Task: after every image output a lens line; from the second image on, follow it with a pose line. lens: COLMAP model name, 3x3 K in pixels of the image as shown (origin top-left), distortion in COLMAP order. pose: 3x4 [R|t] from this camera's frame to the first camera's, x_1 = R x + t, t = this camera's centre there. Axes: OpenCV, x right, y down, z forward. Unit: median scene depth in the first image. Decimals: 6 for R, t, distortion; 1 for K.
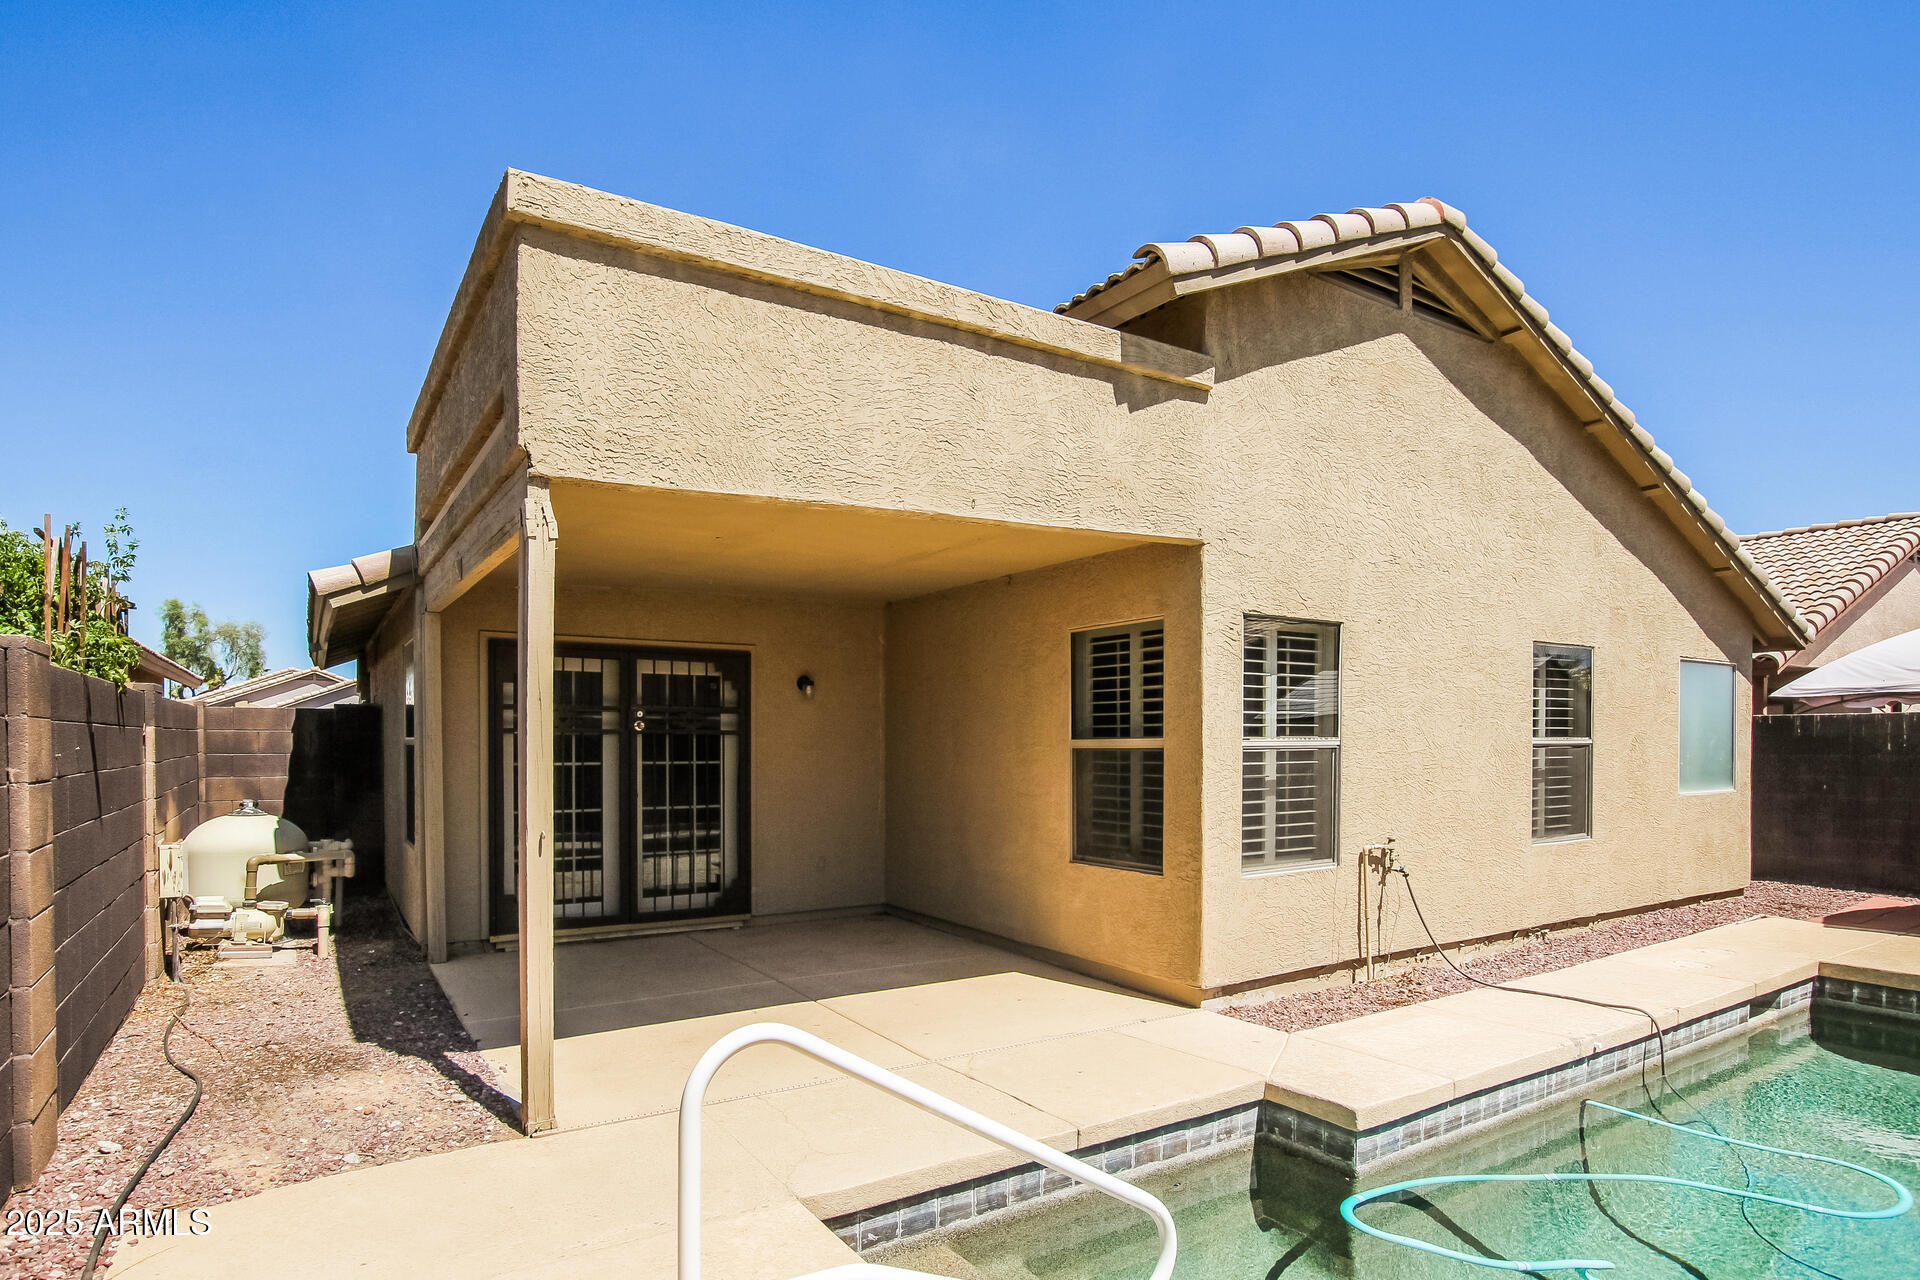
lens RADIAL K [[1024.9, 0, 962.9], [0, 1024.9, 743.0], [0, 0, 1]] dist [-0.036909, -0.000241]
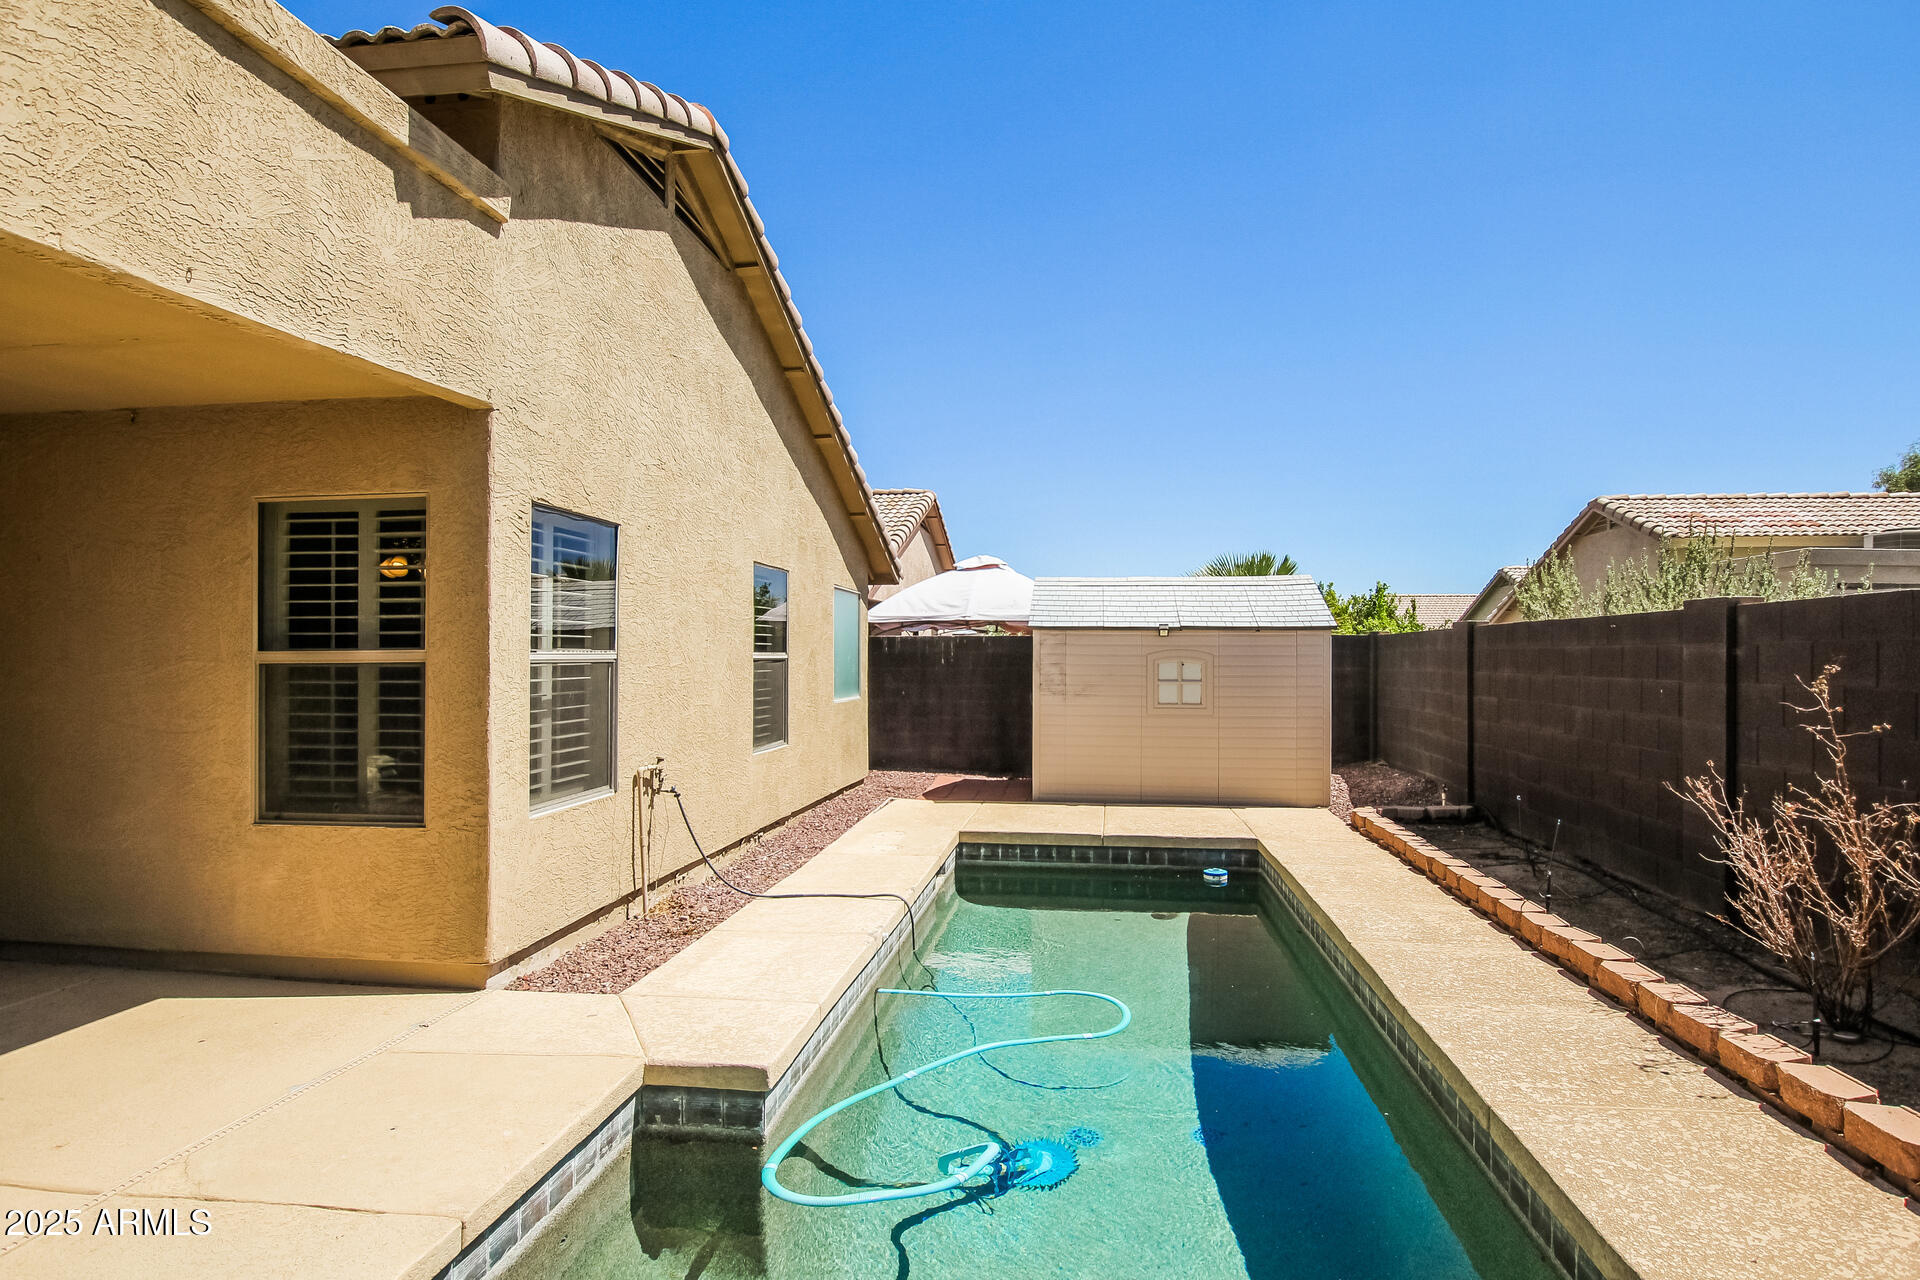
lens RADIAL K [[994.6, 0, 960.0], [0, 994.6, 640.0], [0, 0, 1]] dist [-0.027196, 0.000841]
pose [[0.642143, 0.014702, 0.766444, -0.112656], [0.000941, 0.999800, -0.019966, 0.003140], [-0.766584, 0.013542, 0.642001, 0.200699]]
